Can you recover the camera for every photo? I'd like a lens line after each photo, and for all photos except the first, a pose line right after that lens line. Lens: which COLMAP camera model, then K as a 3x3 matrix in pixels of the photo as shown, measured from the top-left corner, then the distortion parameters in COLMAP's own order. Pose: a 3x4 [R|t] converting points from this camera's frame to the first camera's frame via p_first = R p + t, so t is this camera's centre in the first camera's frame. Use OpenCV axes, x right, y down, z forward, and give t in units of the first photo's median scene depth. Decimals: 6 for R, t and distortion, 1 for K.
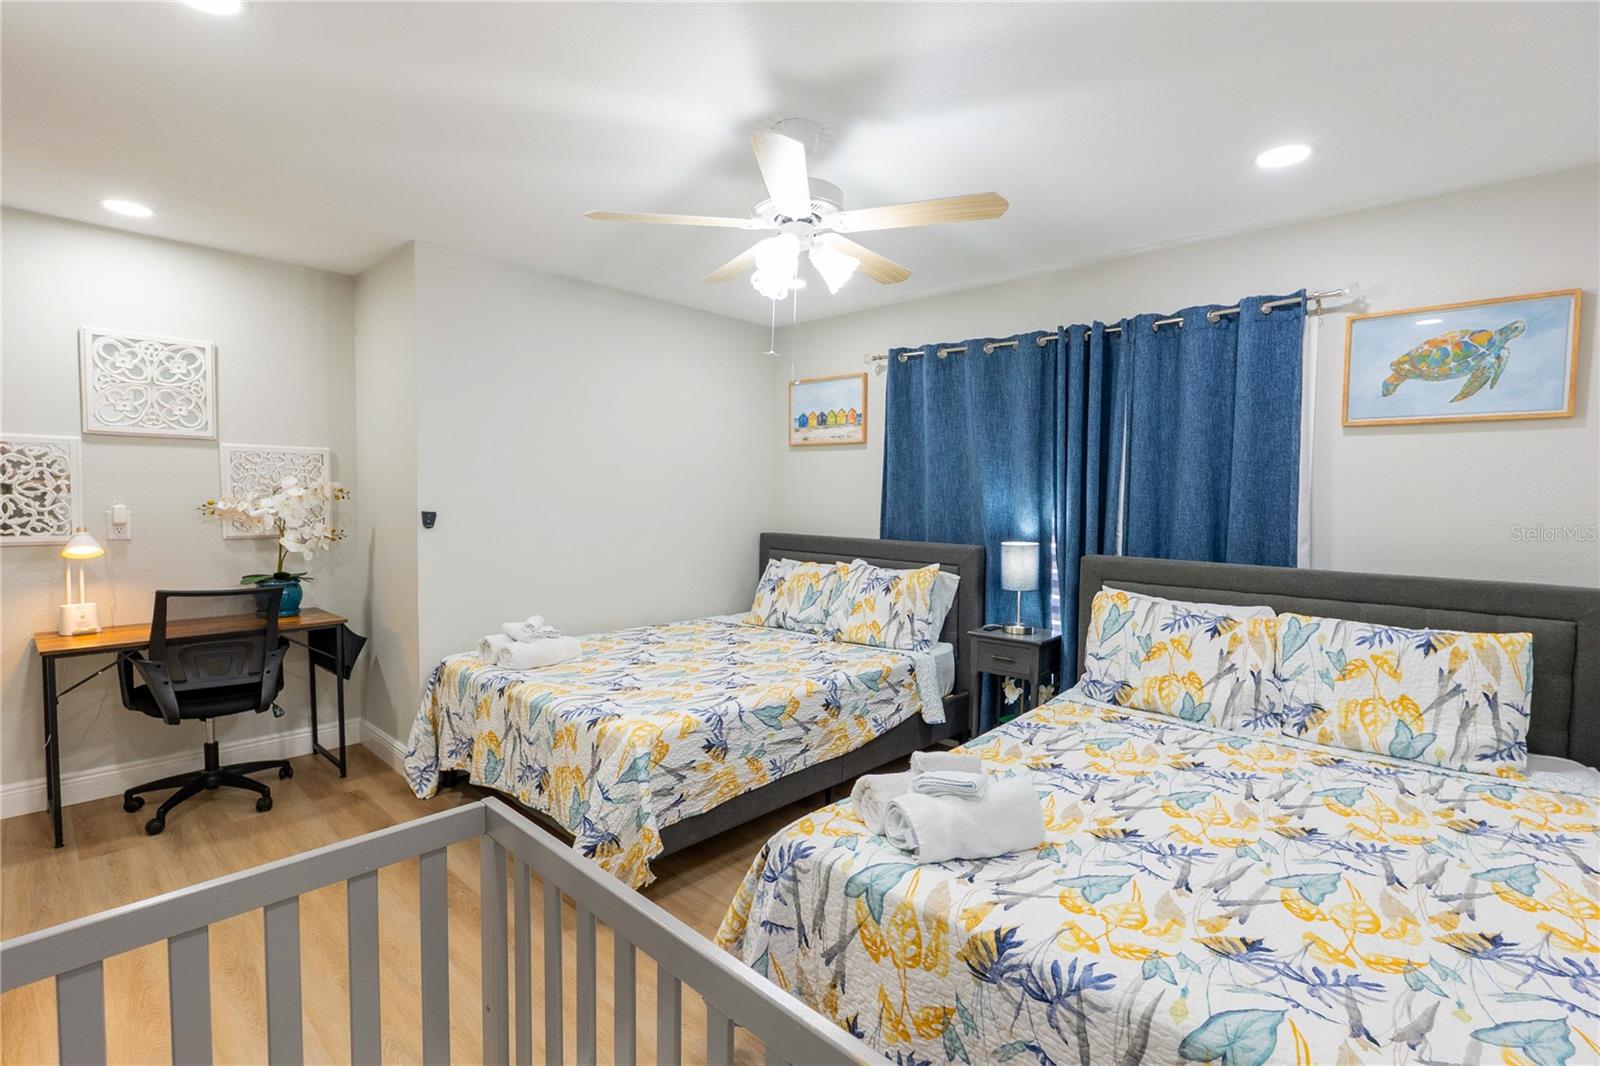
lens RADIAL K [[733.5, 0, 794.8], [0, 733.5, 533.5], [0, 0, 1]] dist [-0.009447, 0.000799]
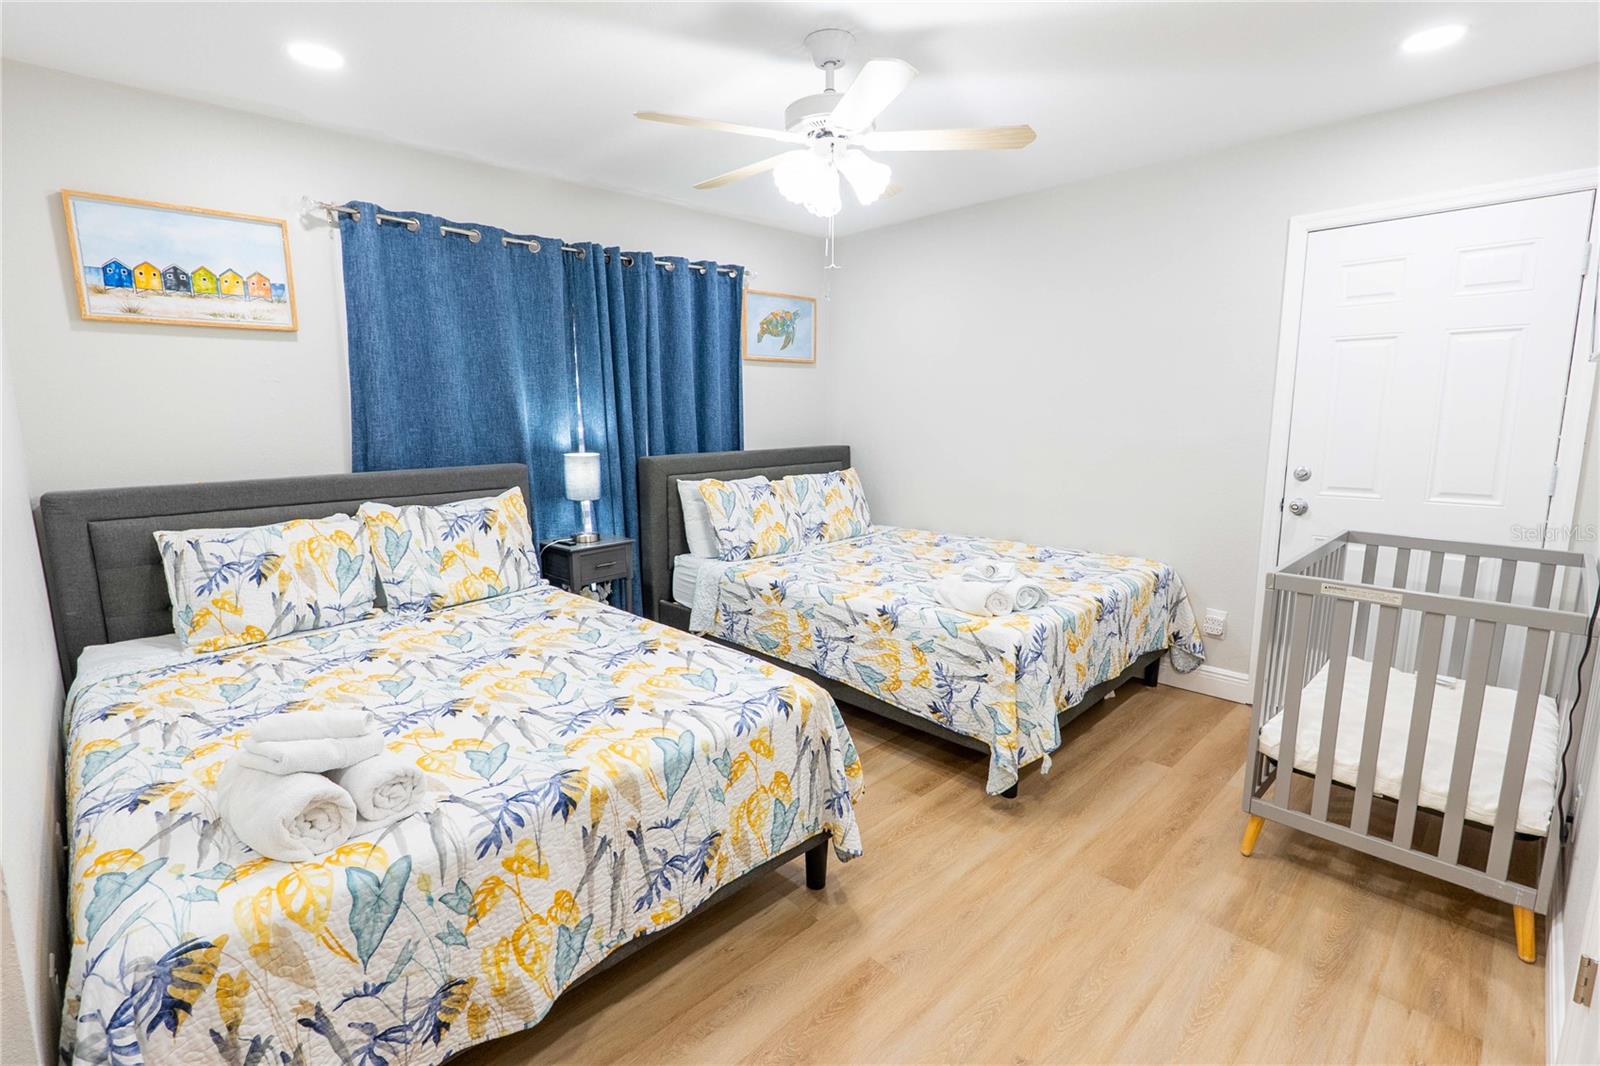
lens RADIAL K [[733.5, 0, 794.8], [0, 733.5, 533.5], [0, 0, 1]] dist [-0.009447, 0.000799]
pose [[0.042444, -0.184045, 0.982001, -0.680388], [0.061734, 0.981492, 0.181282, -0.043619], [-0.997190, 0.052928, 0.053021, 0.631452]]
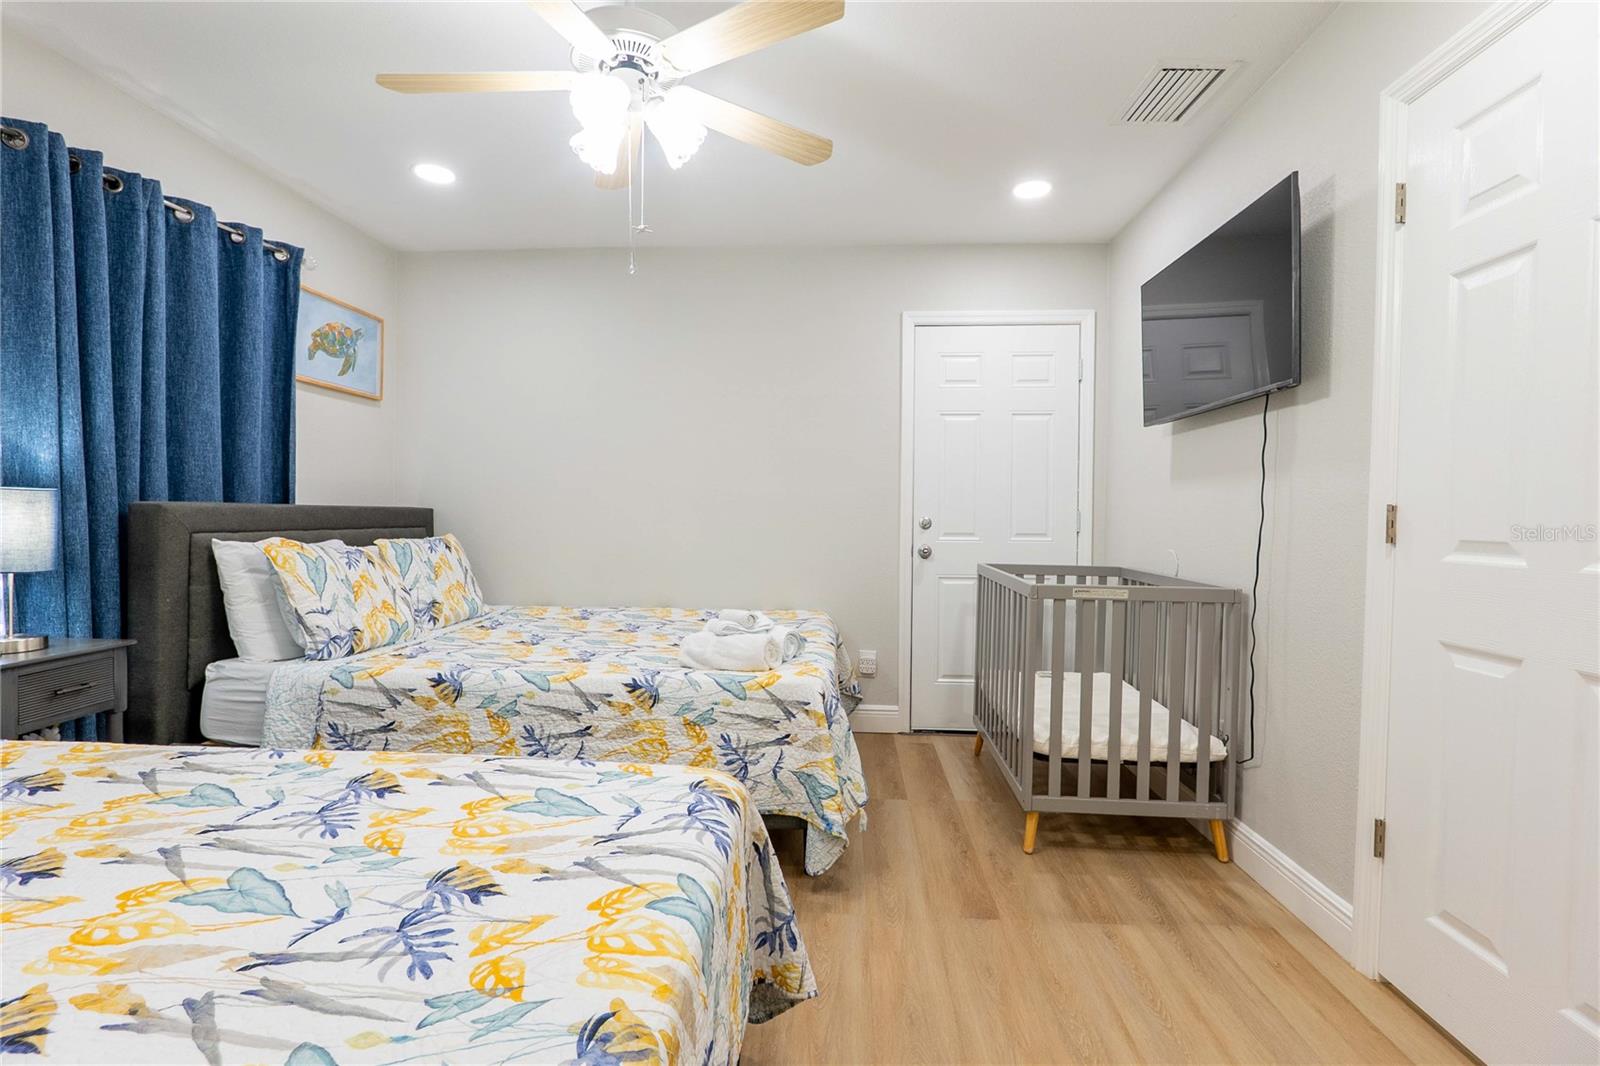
lens RADIAL K [[733.5, 0, 794.8], [0, 733.5, 533.5], [0, 0, 1]] dist [-0.009447, 0.000799]
pose [[-0.638796, -0.043475, 0.768147, -0.470152], [0.016967, 0.997363, 0.070558, 0.018794], [-0.769189, 0.058105, -0.636374, 0.865948]]
